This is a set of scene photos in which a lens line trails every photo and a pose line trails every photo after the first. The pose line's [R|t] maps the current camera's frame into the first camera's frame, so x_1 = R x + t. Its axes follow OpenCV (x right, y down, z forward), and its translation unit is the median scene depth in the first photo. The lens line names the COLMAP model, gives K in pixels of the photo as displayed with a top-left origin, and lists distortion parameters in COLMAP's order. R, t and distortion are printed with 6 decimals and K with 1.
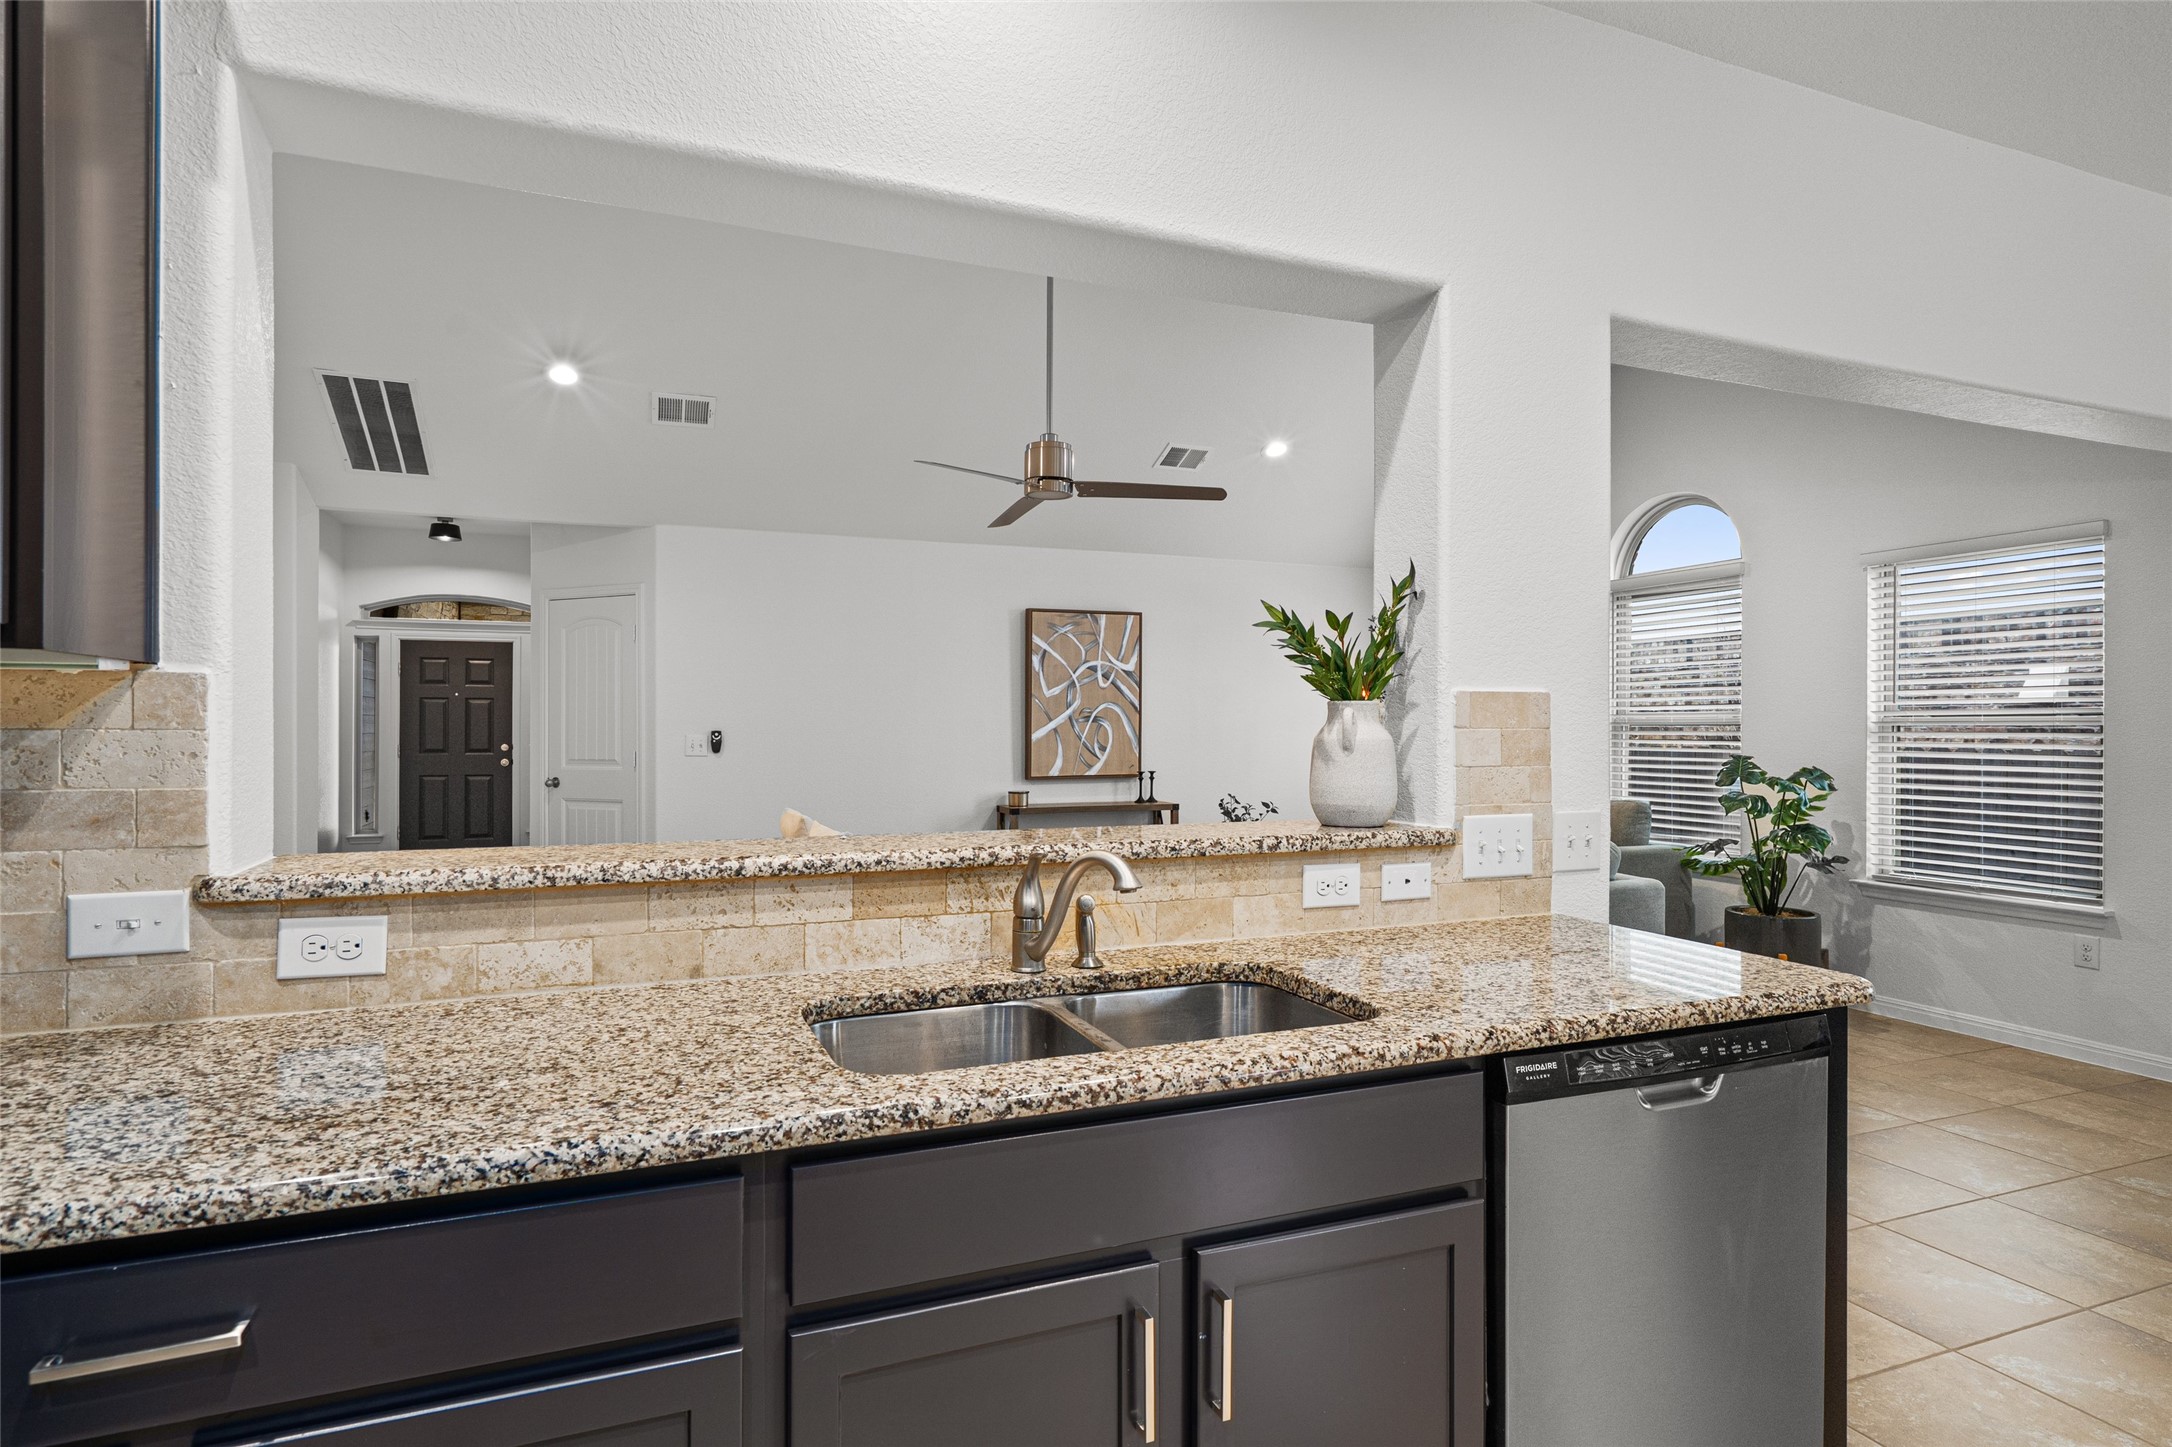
lens RADIAL K [[1118.6, 0, 1068.2], [0, 1118.6, 729.9], [0, 0, 1]] dist [0.001075, -0.000259]
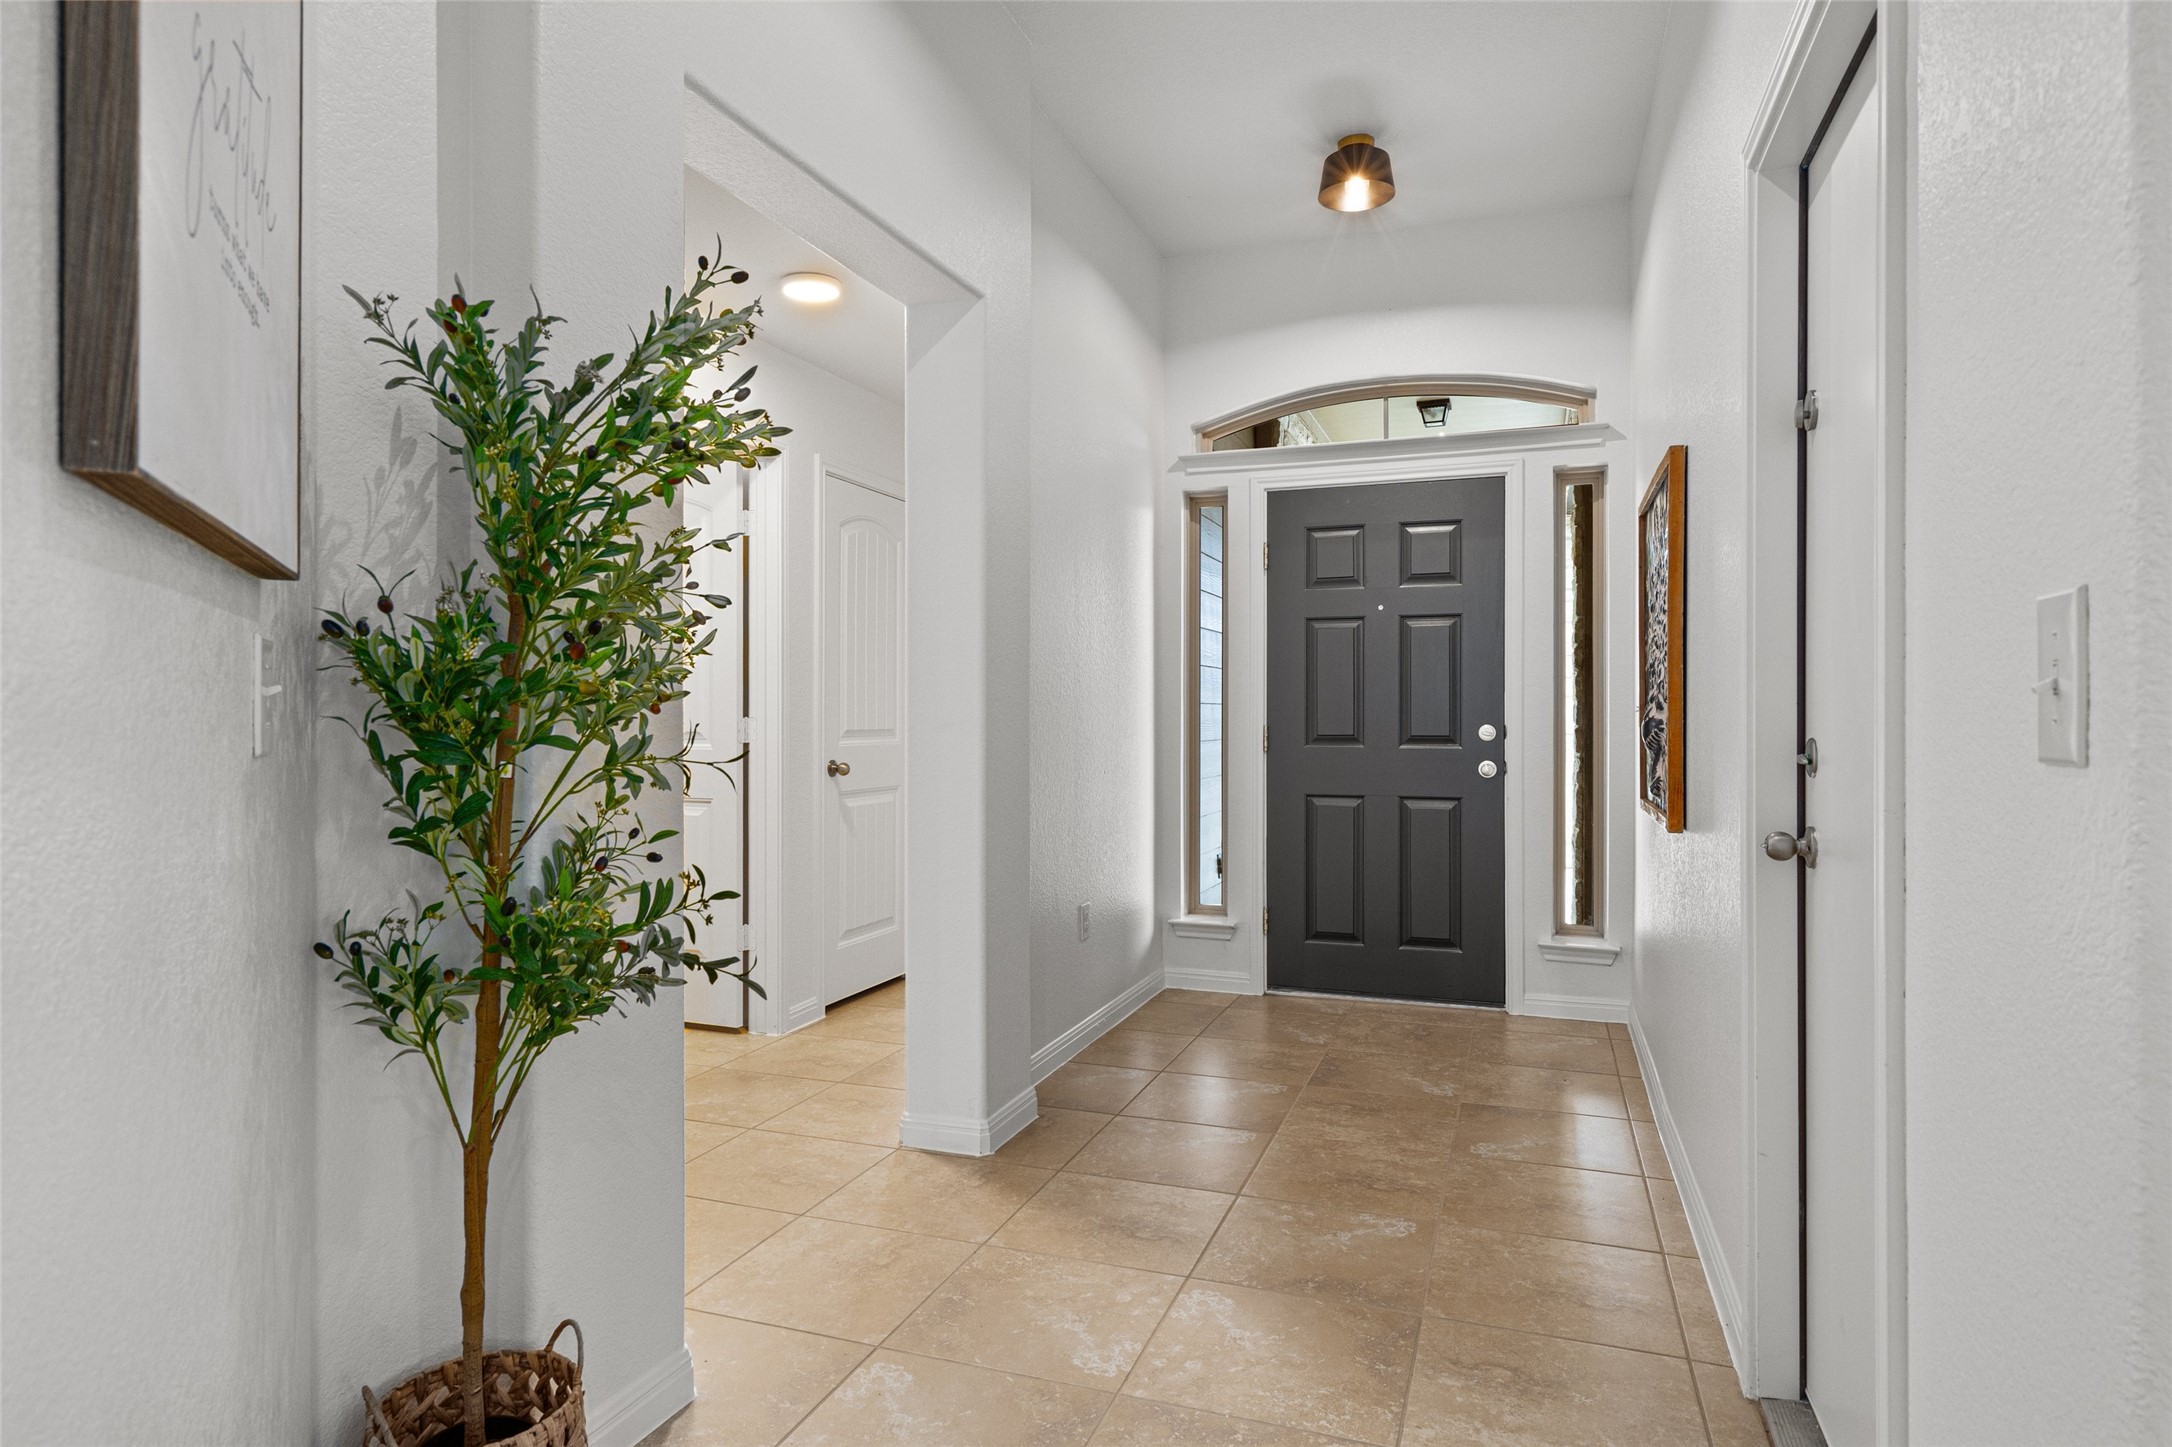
lens RADIAL K [[1270.0, 0, 1082.6], [0, 1270.0, 729.0], [0, 0, 1]] dist [0.005325, -0.000805]
pose [[0.748246, 0.004723, -0.663405, -0.442914], [-0.000072, 0.999975, 0.007038, 0.015981], [0.663422, -0.005218, 0.748228, 0.802615]]
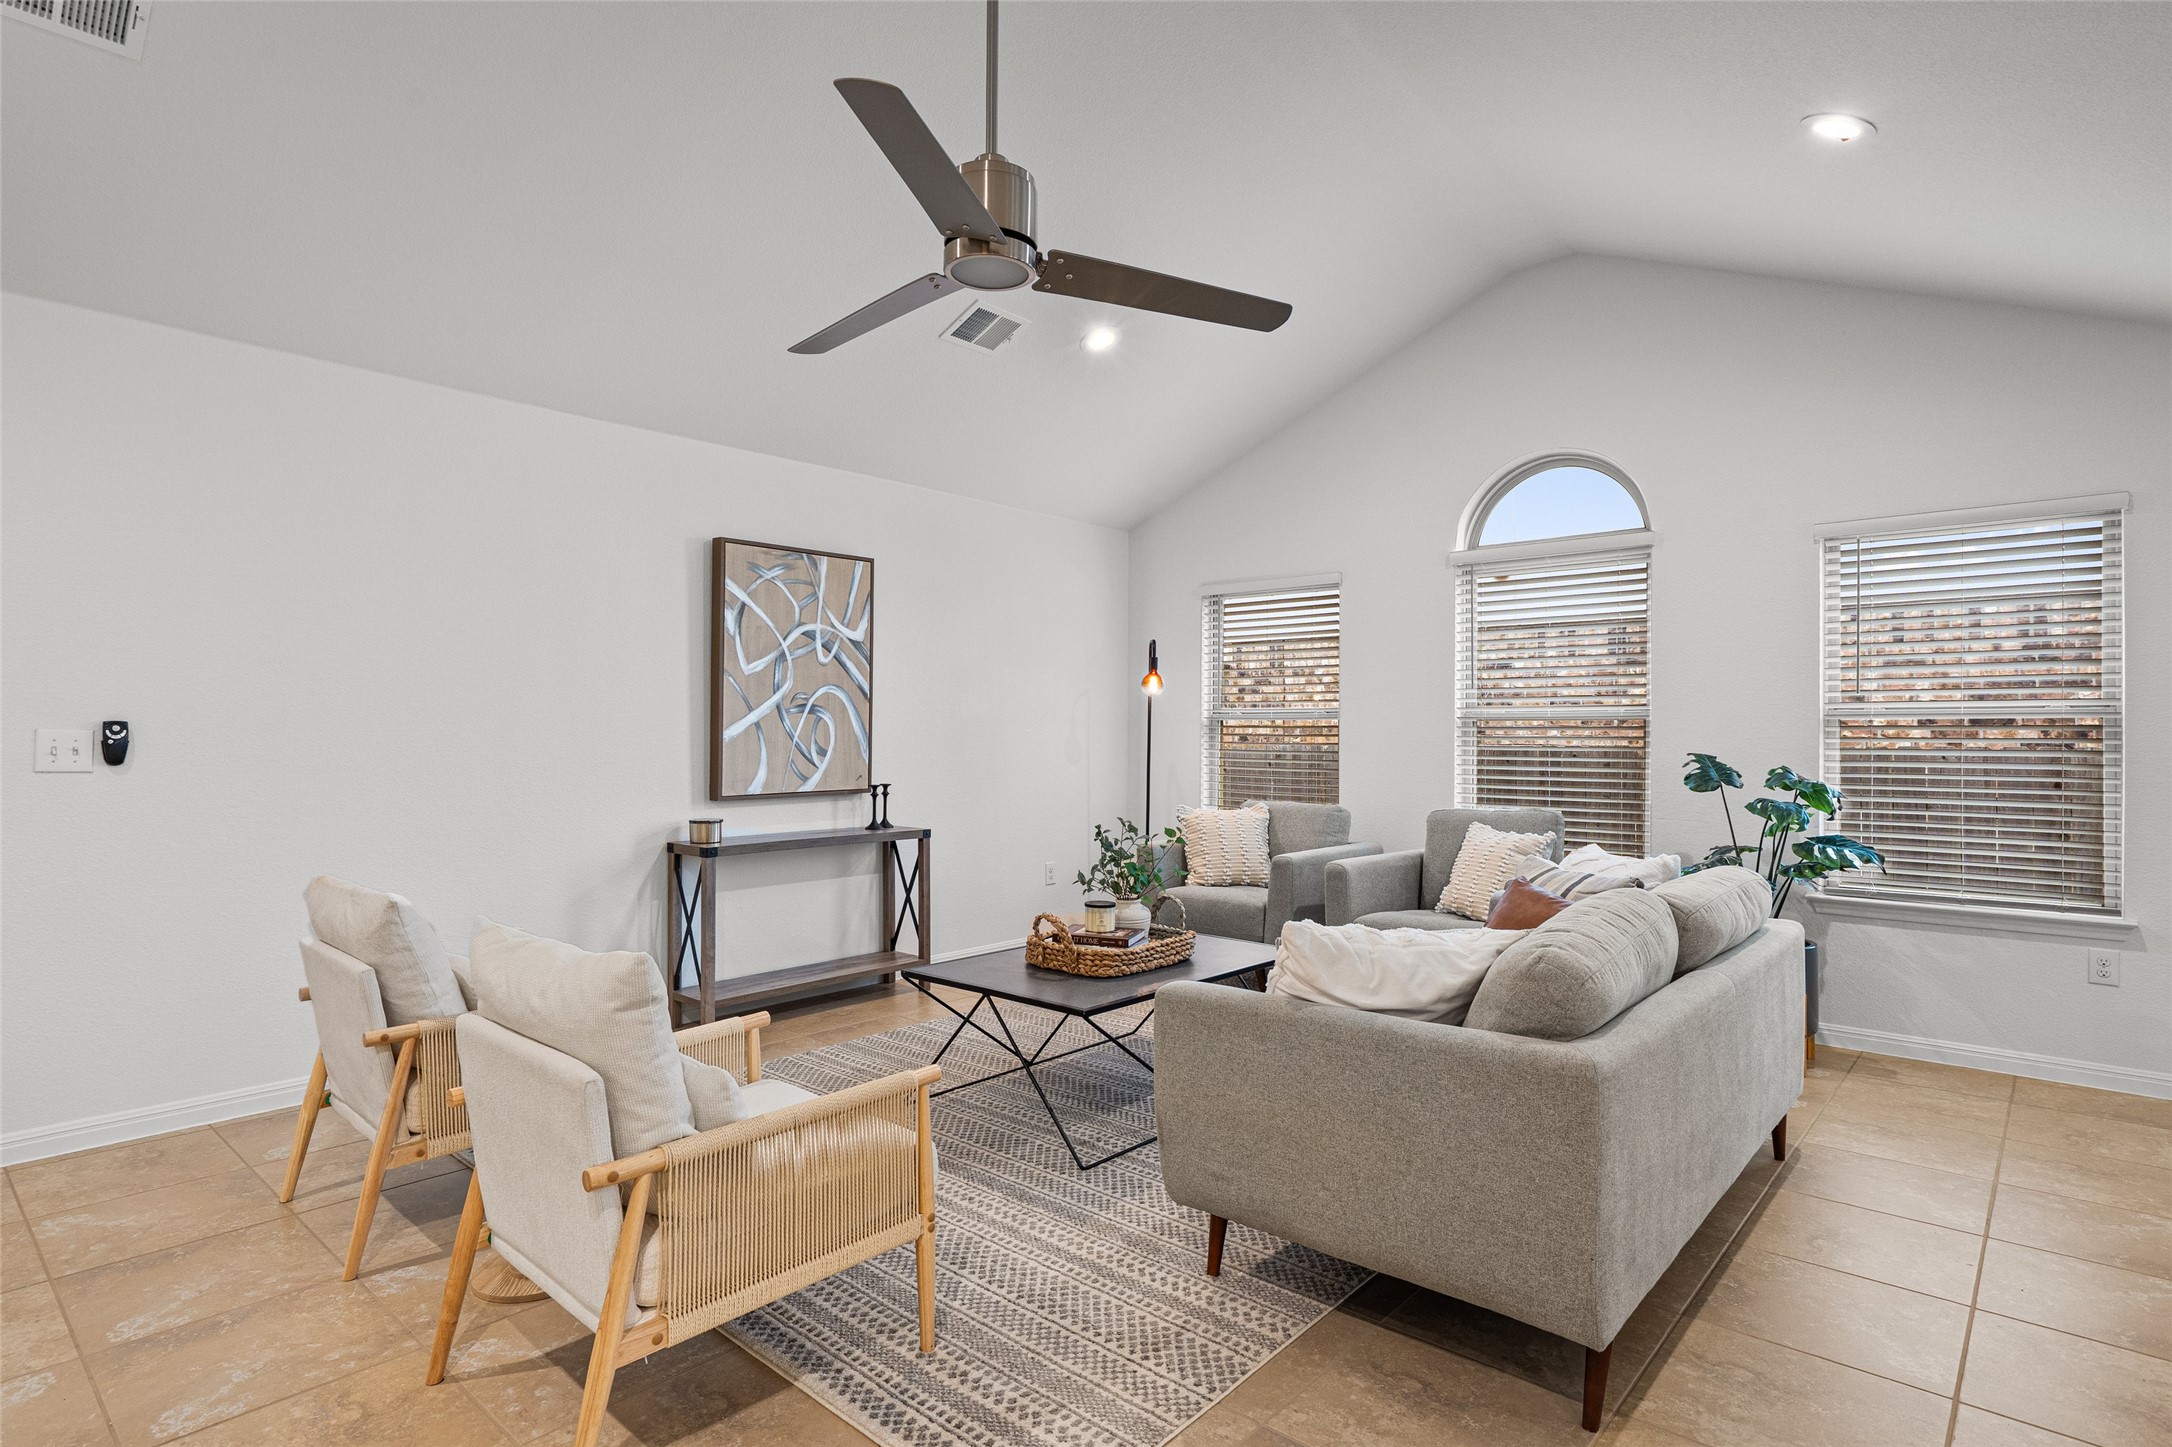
lens RADIAL K [[1118.6, 0, 1079.3], [0, 1118.6, 731.6], [0, 0, 1]] dist [0.001075, -0.000259]
pose [[0.895888, 0.002043, 0.444275, -0.136120], [-0.000170, 0.999991, -0.004256, 0.007098], [-0.444279, 0.003738, 0.895880, 0.323955]]
